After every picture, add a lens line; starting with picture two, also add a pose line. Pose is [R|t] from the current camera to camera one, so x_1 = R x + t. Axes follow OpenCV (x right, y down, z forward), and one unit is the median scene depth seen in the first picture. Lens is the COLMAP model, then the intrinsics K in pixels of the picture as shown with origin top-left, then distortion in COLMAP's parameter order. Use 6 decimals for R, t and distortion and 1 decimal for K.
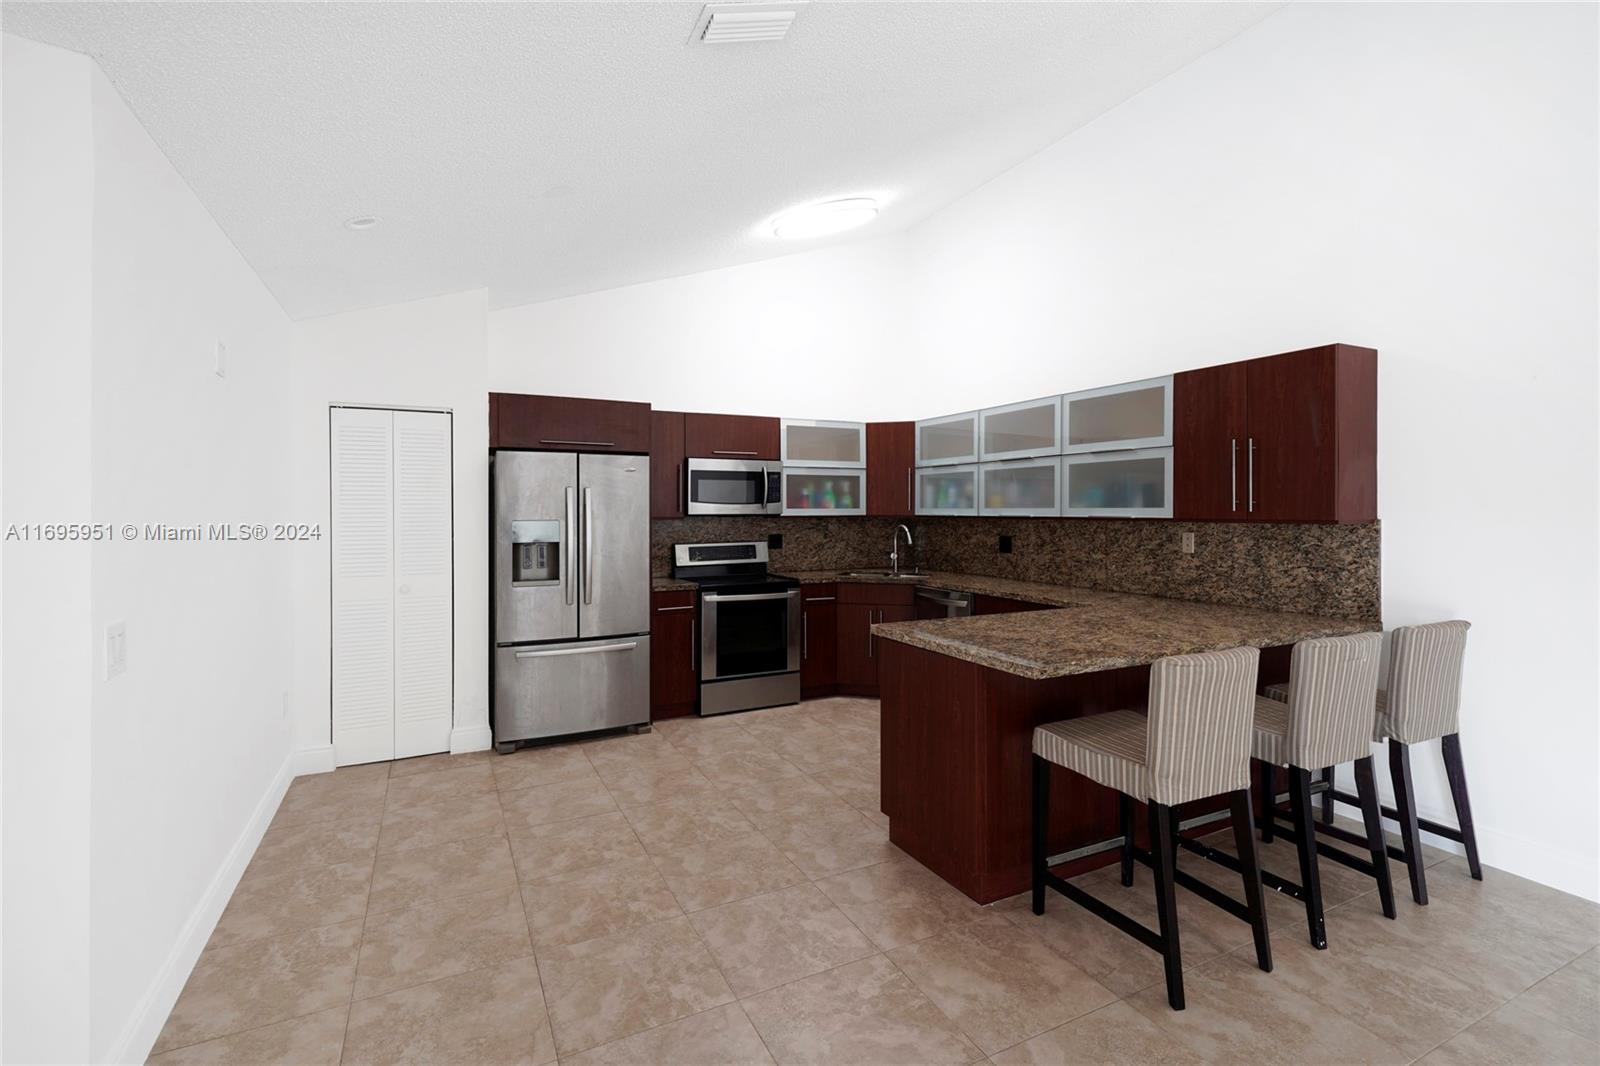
lens RADIAL K [[728.5, 0, 800.0], [0, 728.5, 533.0], [0, 0, 1]] dist [0.010201, -0.000134]
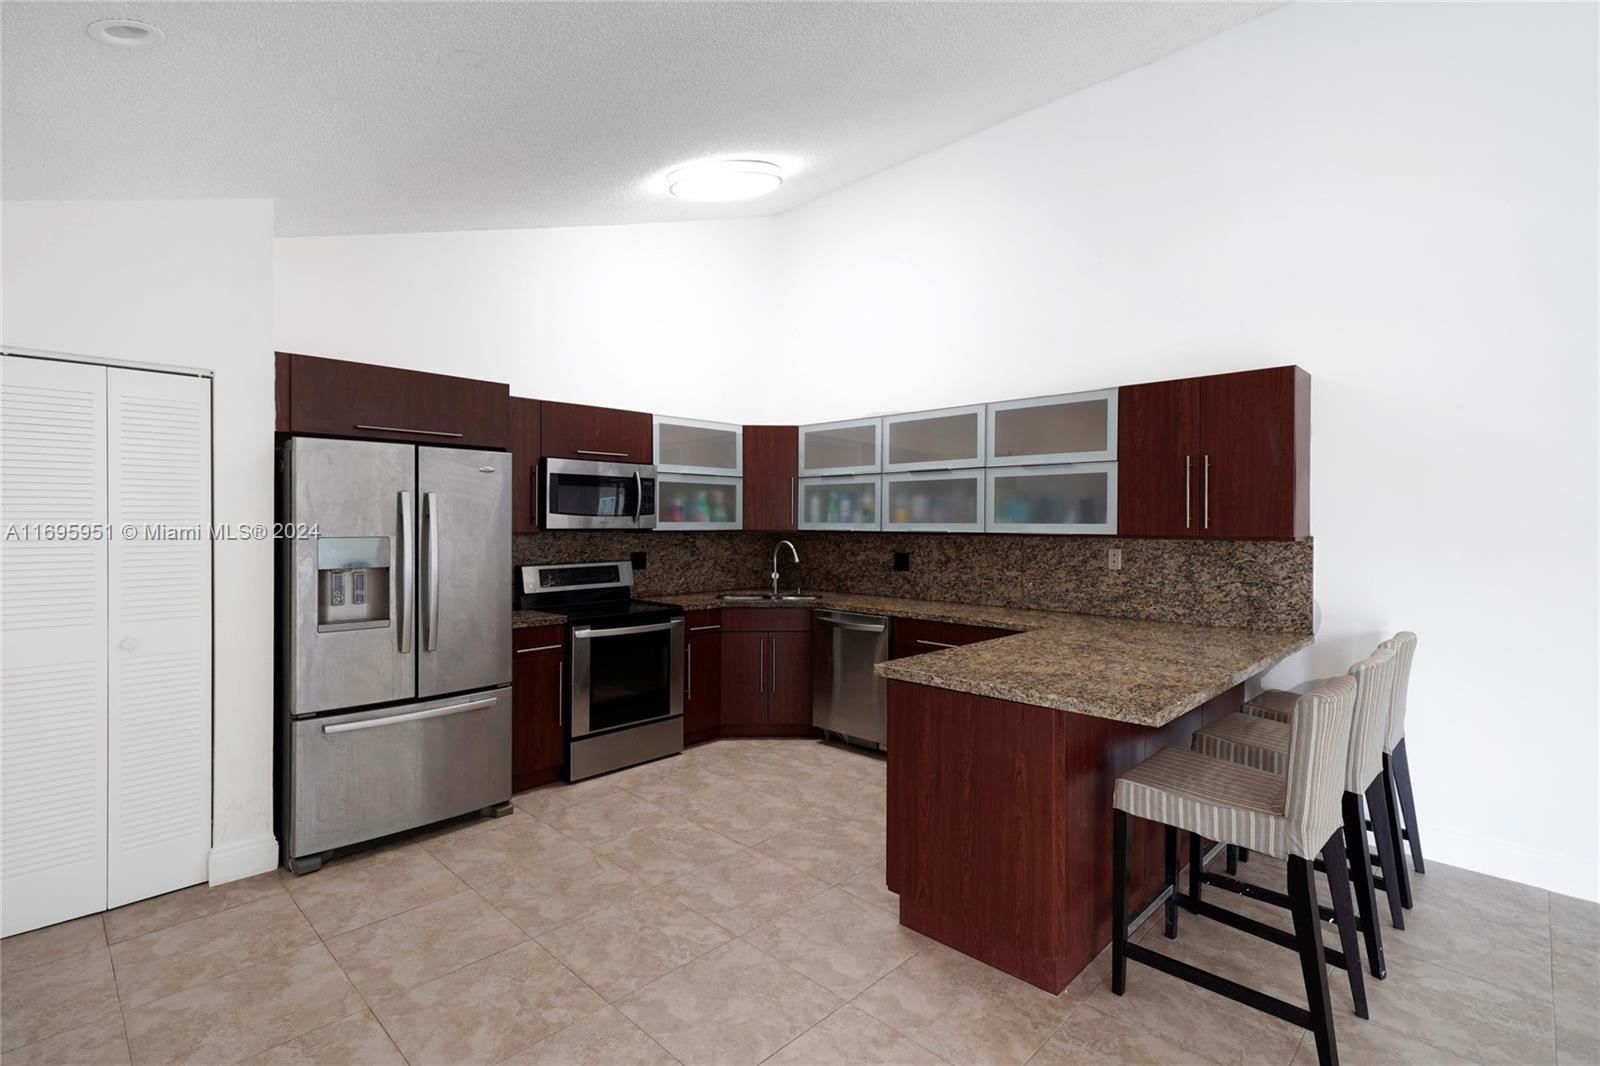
lens RADIAL K [[746.9, 0, 800.7], [0, 746.9, 544.0], [0, 0, 1]] dist [0.009674, 0.000468]
pose [[0.944779, -0.004123, 0.327681, -0.187781], [0.005128, 0.999984, -0.002204, -0.006673], [-0.327667, 0.003762, 0.944786, 0.166155]]
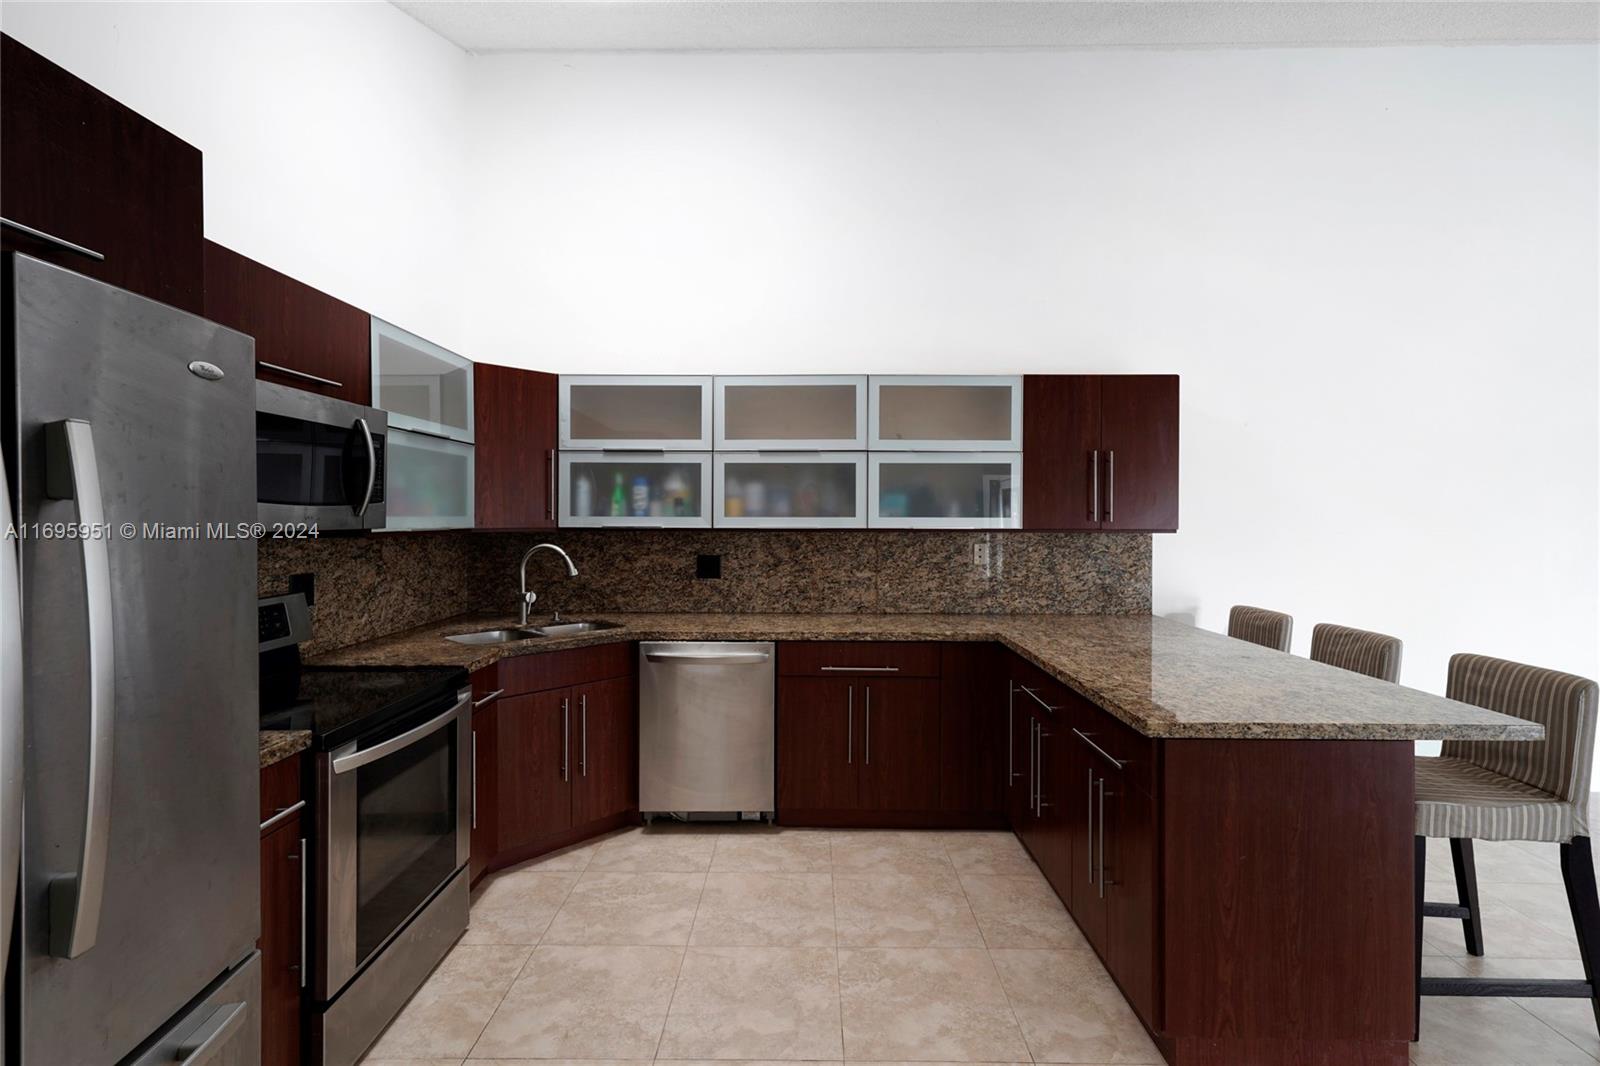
lens RADIAL K [[728.5, 0, 800.0], [0, 728.5, 533.0], [0, 0, 1]] dist [0.010201, -0.000134]
pose [[0.456513, -0.018298, 0.889528, -0.390610], [0.025966, 0.999637, 0.007237, -0.025077], [-0.889338, 0.019794, 0.456823, 0.712892]]
